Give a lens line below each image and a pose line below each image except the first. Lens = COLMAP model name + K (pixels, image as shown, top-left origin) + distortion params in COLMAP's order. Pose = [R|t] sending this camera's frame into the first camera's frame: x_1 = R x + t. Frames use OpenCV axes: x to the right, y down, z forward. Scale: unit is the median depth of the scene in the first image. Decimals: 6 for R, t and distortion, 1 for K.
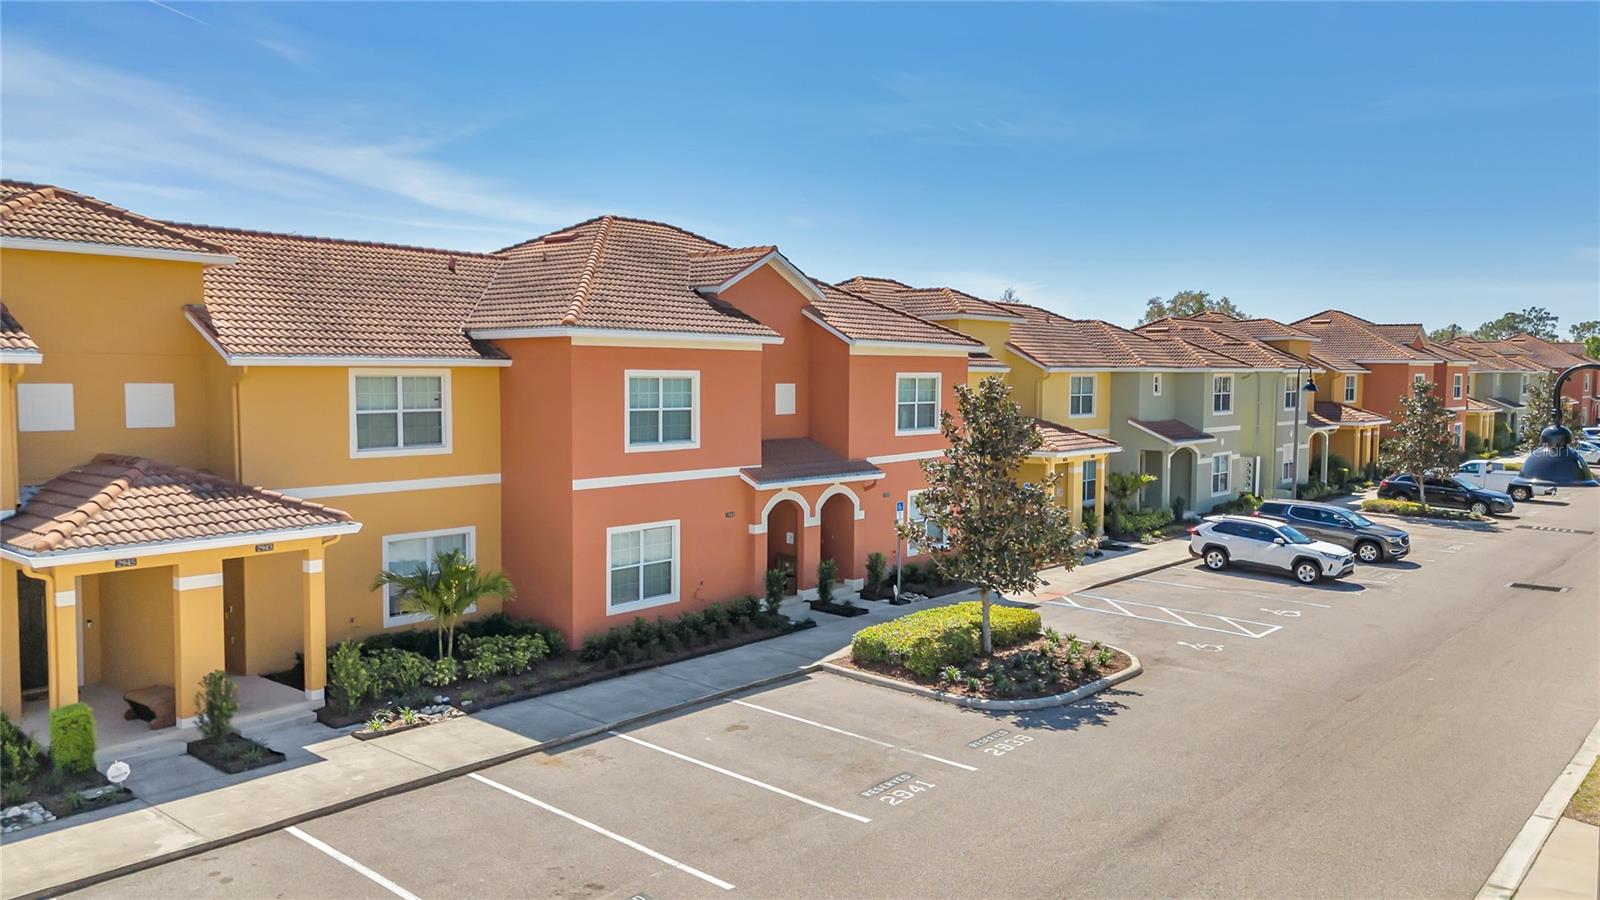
lens RADIAL K [[1140.7, 0, 800.0], [0, 1140.7, 450.0], [0, 0, 1]] dist [0.082423, -0.001920]
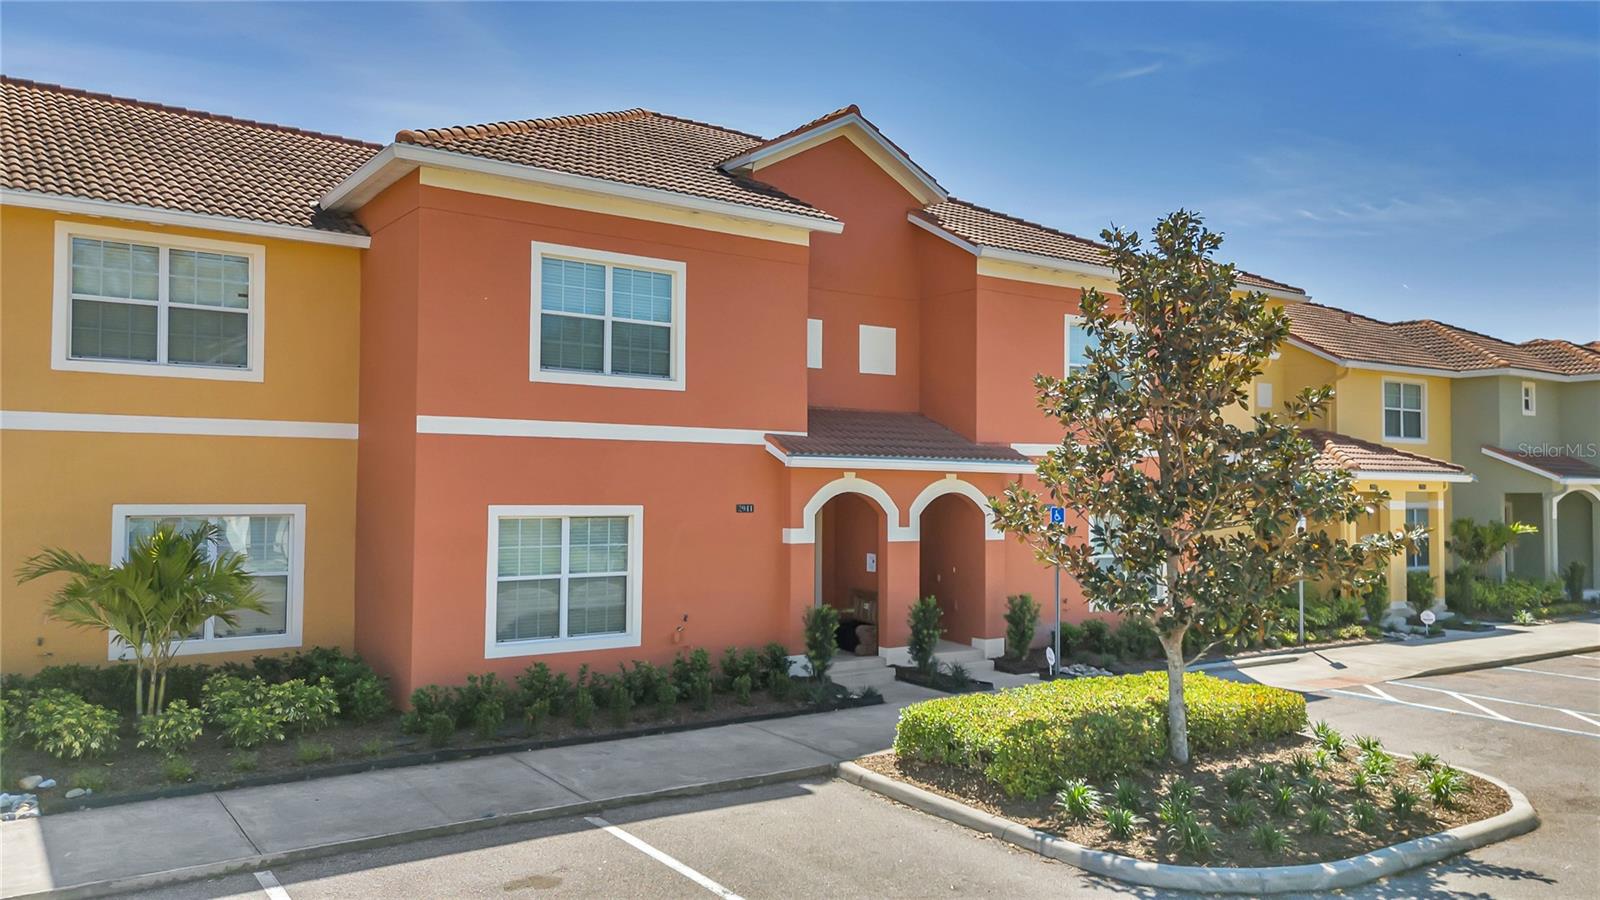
lens RADIAL K [[1164.6, 0, 800.0], [0, 1164.6, 450.0], [0, 0, 1]] dist [0.048919, -0.004288]
pose [[0.970459, -0.008004, -0.241132, 0.120634], [-0.016273, 0.995002, -0.098518, 0.090335], [0.240716, 0.099531, 0.965479, 0.433799]]
